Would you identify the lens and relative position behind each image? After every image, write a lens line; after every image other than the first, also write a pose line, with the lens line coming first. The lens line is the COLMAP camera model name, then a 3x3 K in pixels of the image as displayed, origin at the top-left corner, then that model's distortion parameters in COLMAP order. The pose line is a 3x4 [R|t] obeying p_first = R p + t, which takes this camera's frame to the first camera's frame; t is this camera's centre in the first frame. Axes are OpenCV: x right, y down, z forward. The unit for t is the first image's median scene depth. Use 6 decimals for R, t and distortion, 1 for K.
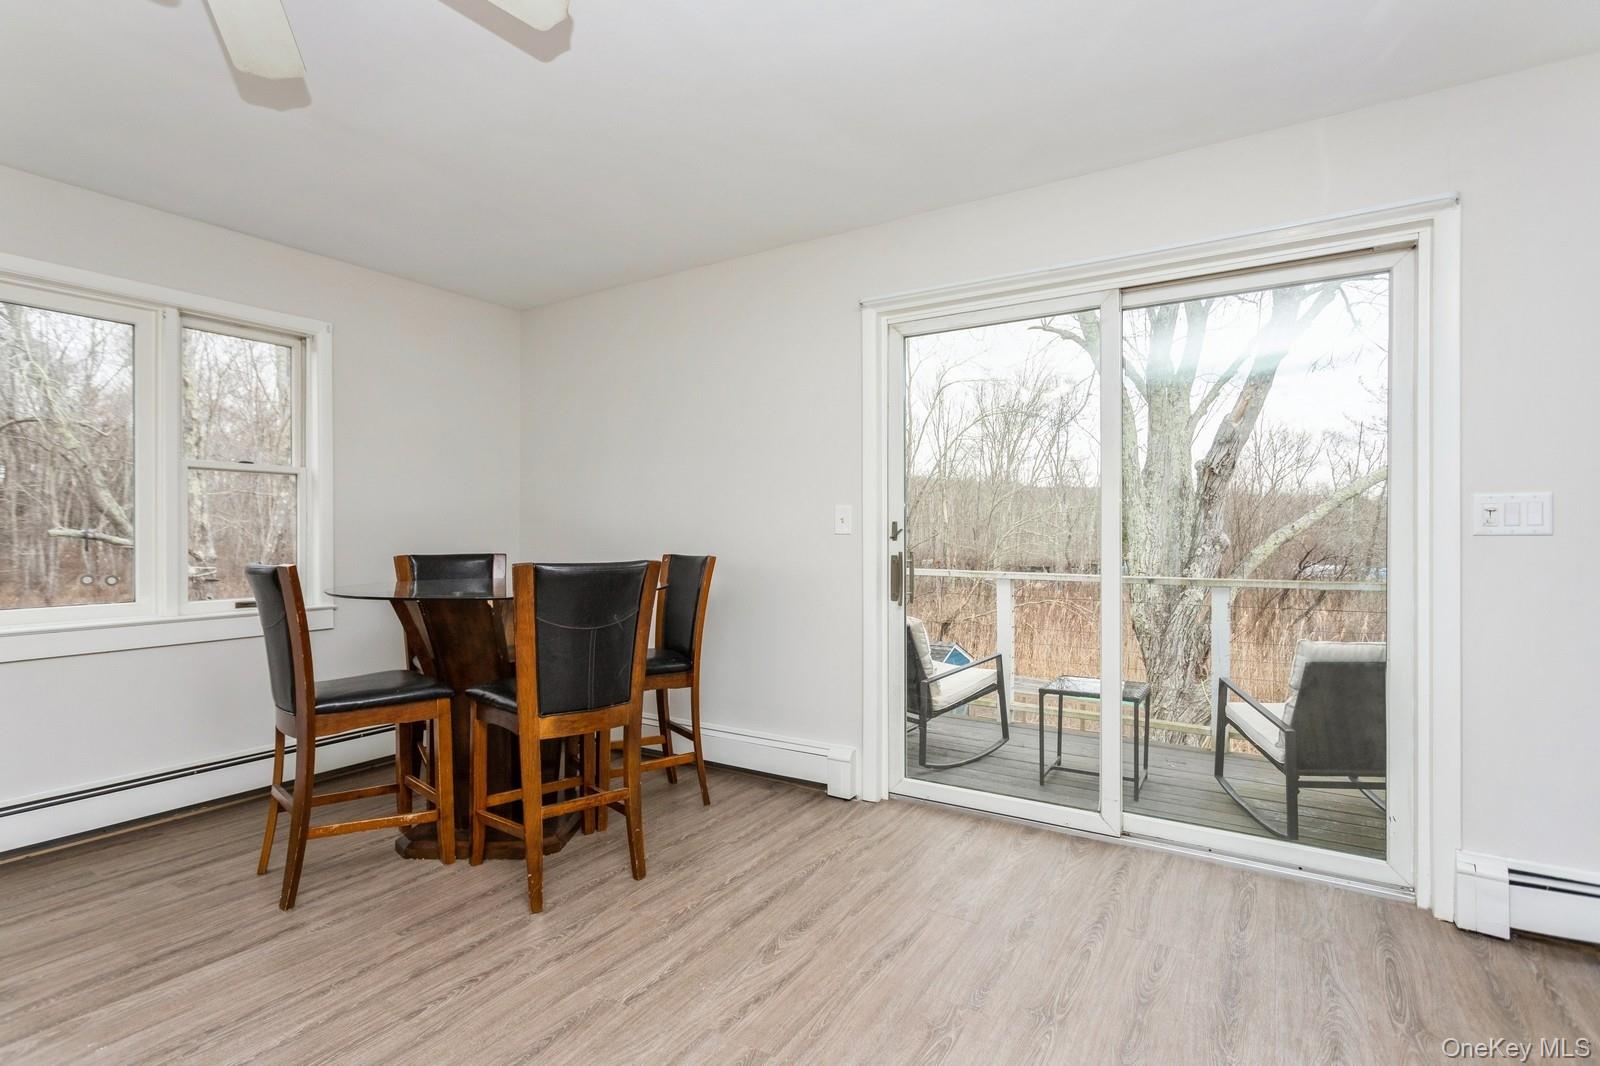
lens RADIAL K [[768.1, 0, 798.7], [0, 768.1, 532.5], [0, 0, 1]] dist [-0.000567, 0.001066]
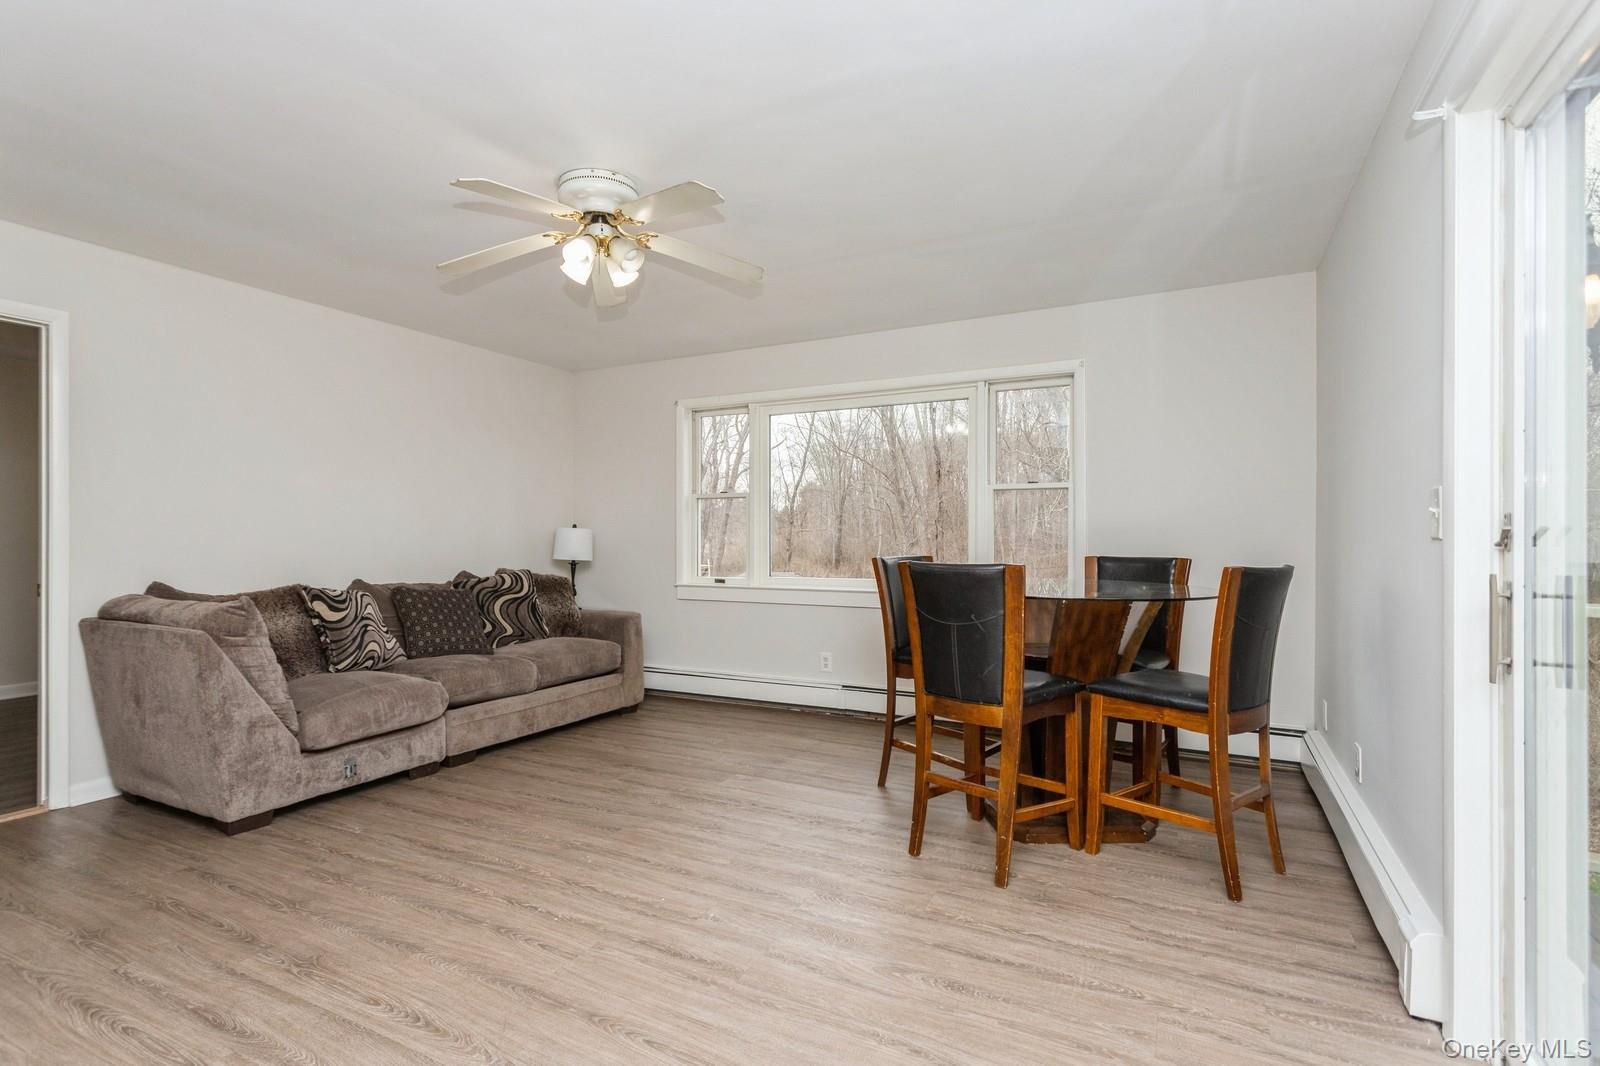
lens RADIAL K [[768.1, 0, 794.2], [0, 768.1, 535.0], [0, 0, 1]] dist [-0.000567, 0.001066]
pose [[0.083128, -0.000185, -0.996539, 0.756944], [-0.000200, 1.000000, -0.000202, -0.001089], [0.996539, 0.000216, 0.083128, 0.655200]]
